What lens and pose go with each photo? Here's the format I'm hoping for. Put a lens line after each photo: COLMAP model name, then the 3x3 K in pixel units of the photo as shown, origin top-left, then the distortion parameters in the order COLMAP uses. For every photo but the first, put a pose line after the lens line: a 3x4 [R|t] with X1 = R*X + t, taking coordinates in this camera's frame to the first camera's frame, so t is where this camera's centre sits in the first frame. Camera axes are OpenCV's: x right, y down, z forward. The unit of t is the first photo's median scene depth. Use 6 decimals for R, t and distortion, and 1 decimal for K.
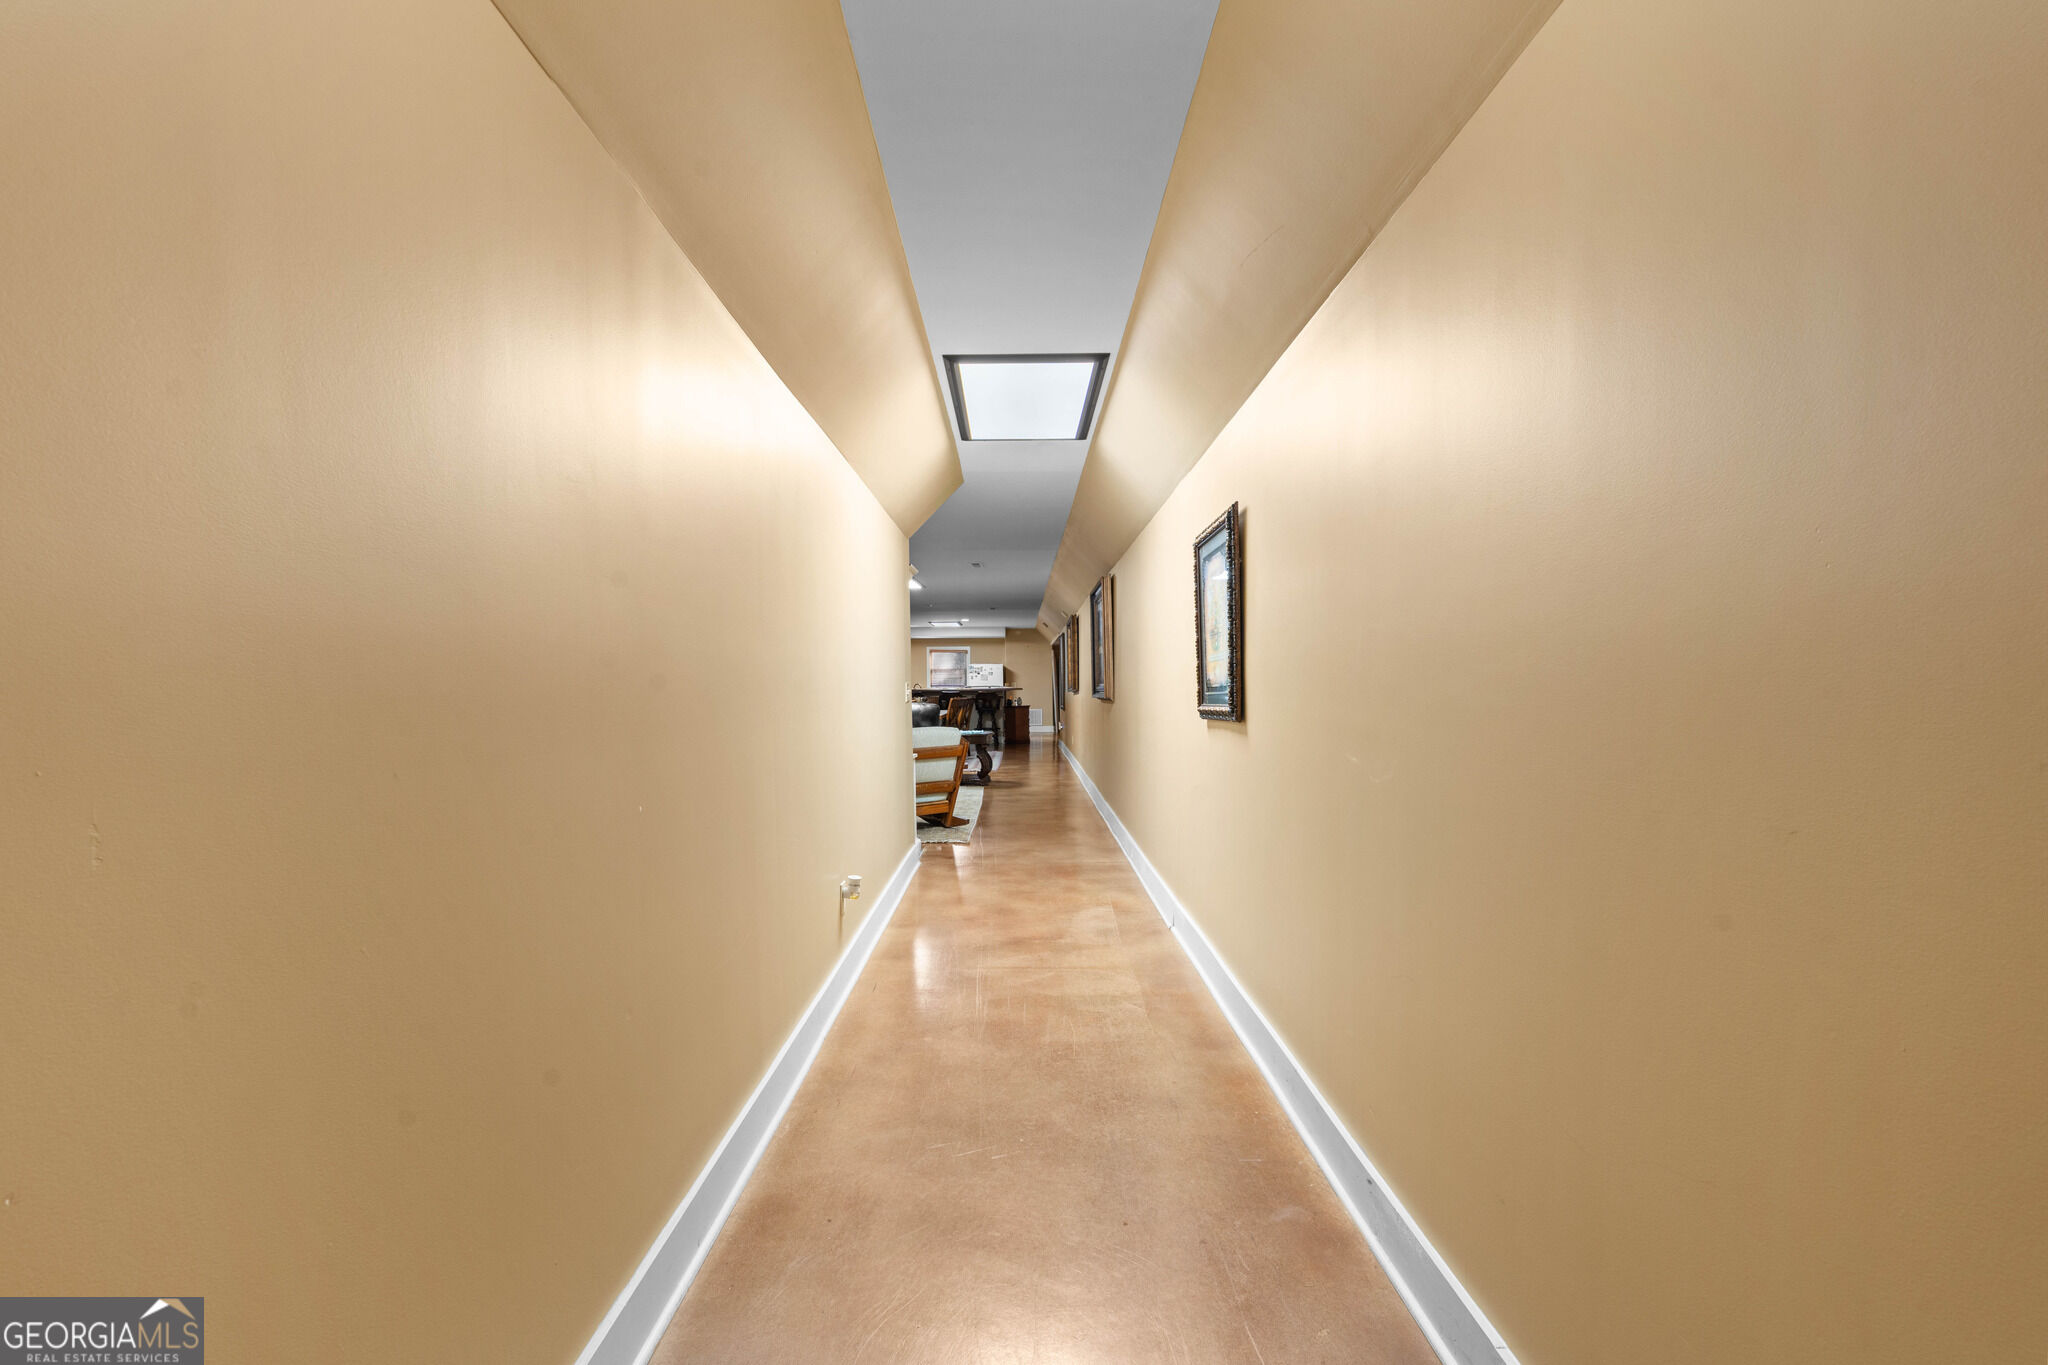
lens RADIAL K [[916.5, 0, 1023.4], [0, 916.5, 682.0], [0, 0, 1]] dist [-0.000011, 0.000000]
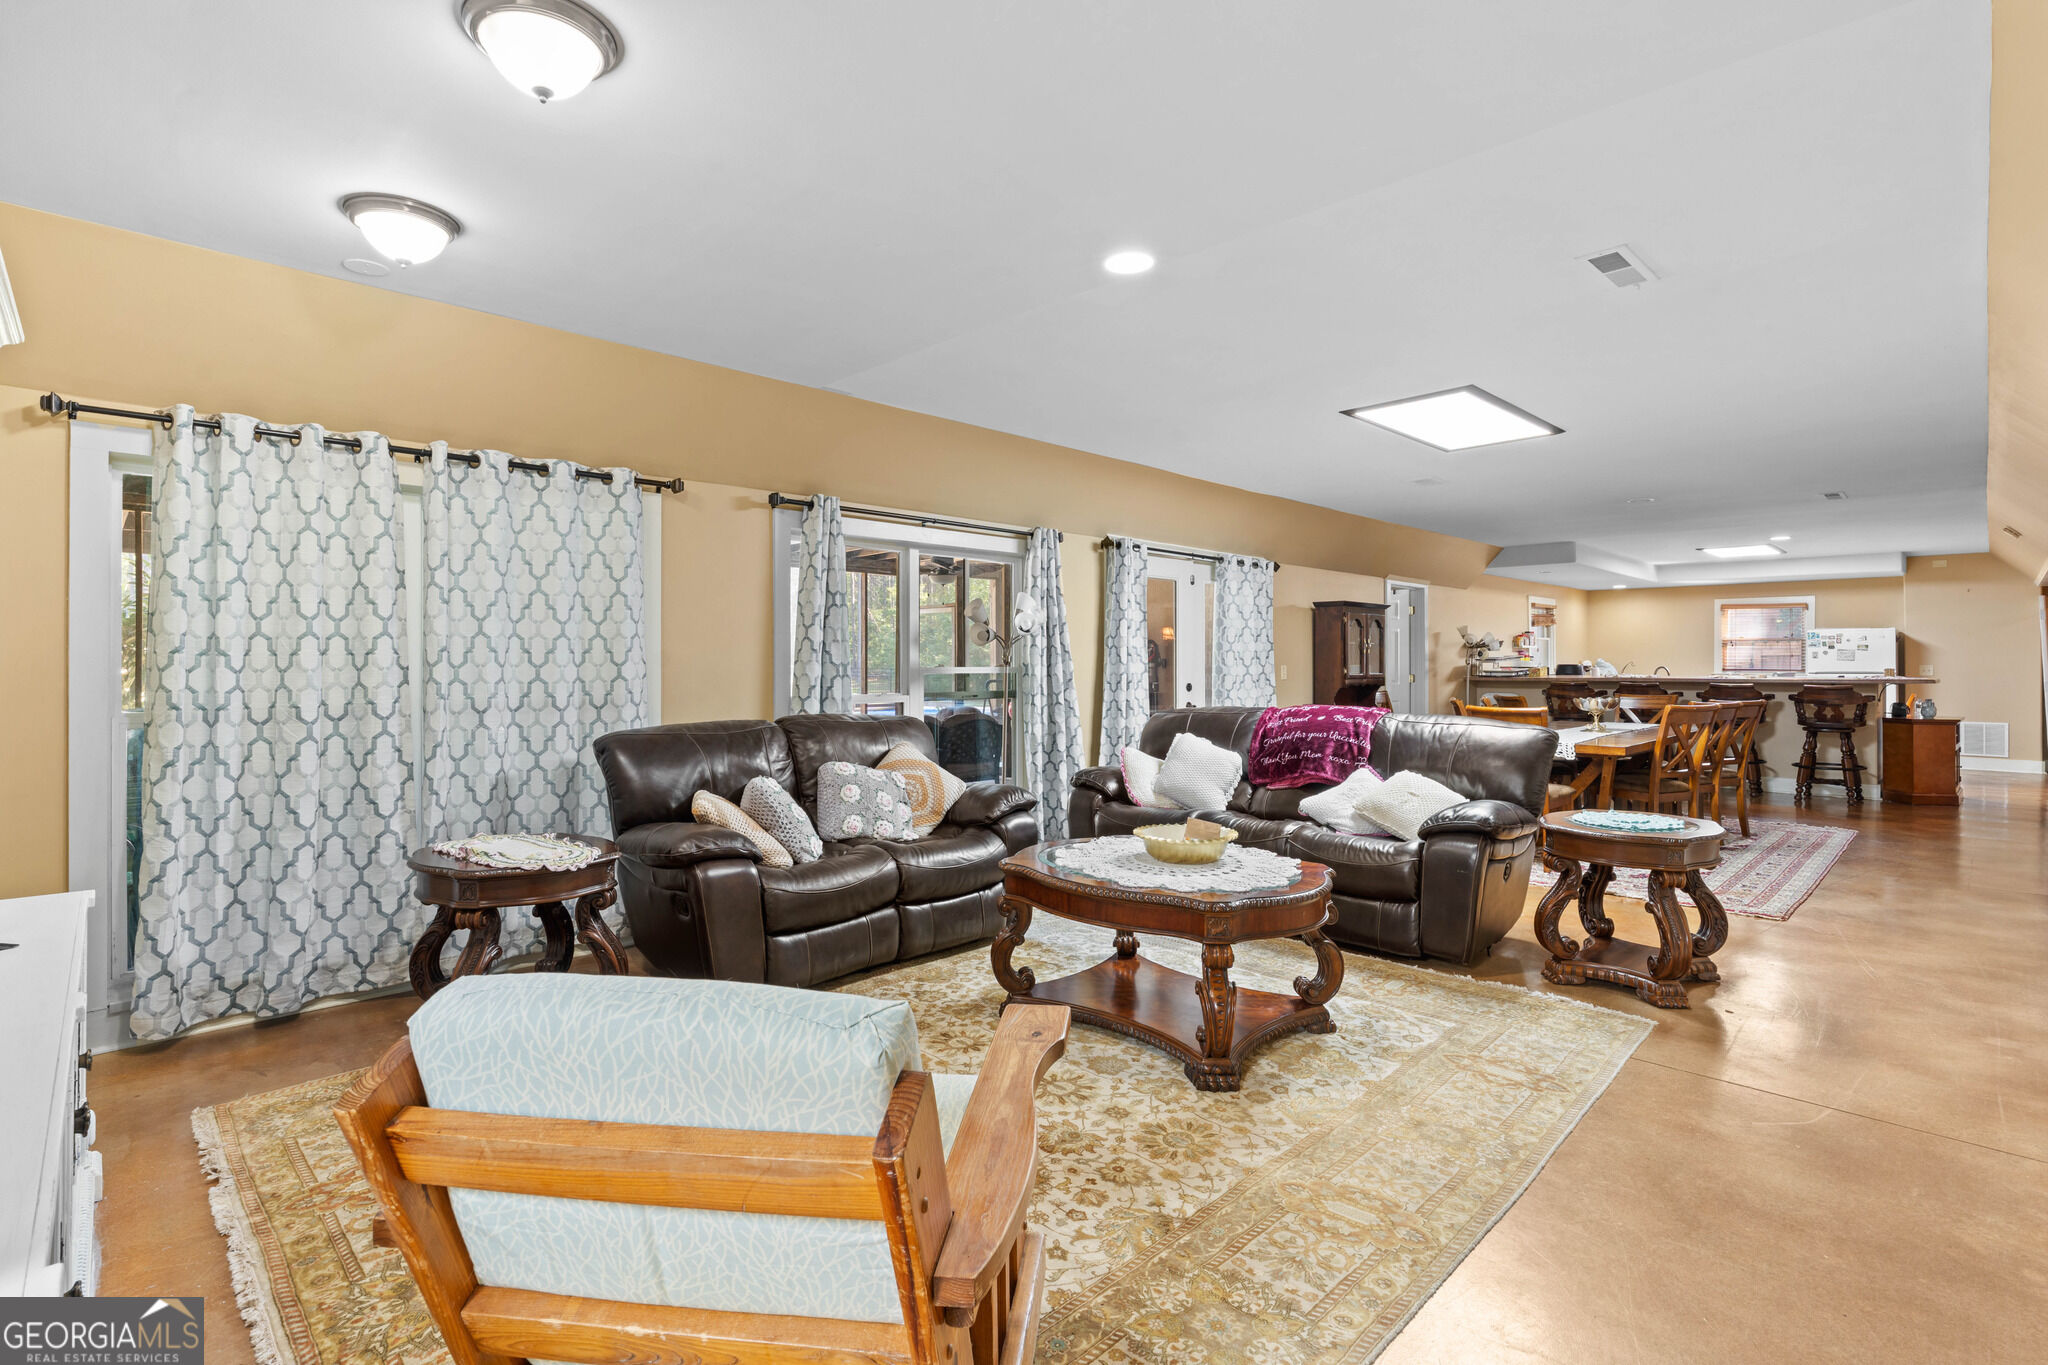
lens RADIAL K [[947.2, 0, 1024.6], [0, 947.2, 666.4], [0, 0, 1]] dist [-0.000356, 0.000054]
pose [[0.695050, 0.010020, -0.718892, 0.020155], [-0.006077, 0.999949, 0.008062, -0.000226], [0.718936, -0.001235, 0.695075, 0.368645]]
